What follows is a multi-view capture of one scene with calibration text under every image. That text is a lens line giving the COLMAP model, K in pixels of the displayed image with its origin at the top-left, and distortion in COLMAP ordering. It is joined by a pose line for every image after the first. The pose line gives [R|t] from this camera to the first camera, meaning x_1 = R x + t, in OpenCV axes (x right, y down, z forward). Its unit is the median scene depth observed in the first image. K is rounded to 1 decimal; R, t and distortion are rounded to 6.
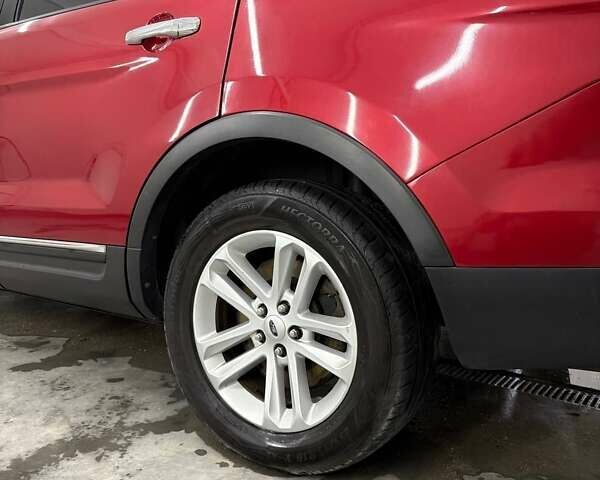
lens RADIAL K [[608.5, 0, 300.0], [0, 608.5, 240.0], [0, 0, 1]] dist [0.010718, 0.023582]
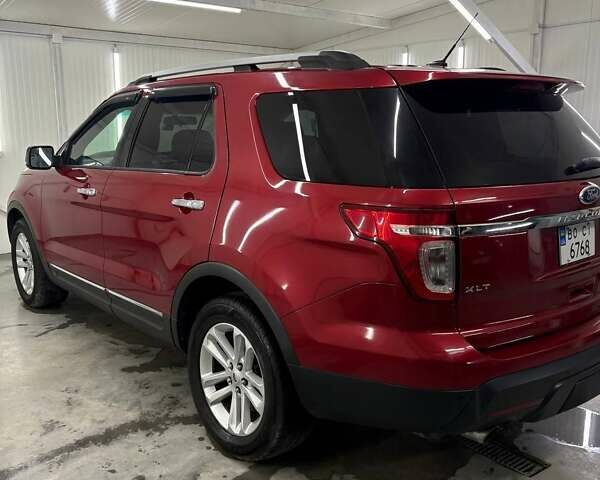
lens RADIAL K [[608.5, 0, 300.0], [0, 608.5, 240.0], [0, 0, 1]] dist [0.010718, 0.023582]
pose [[0.966233, 0.053914, -0.251966, 0.530057], [-0.042698, 0.997847, 0.049774, -0.329044], [0.254108, -0.037335, 0.966455, -0.617108]]
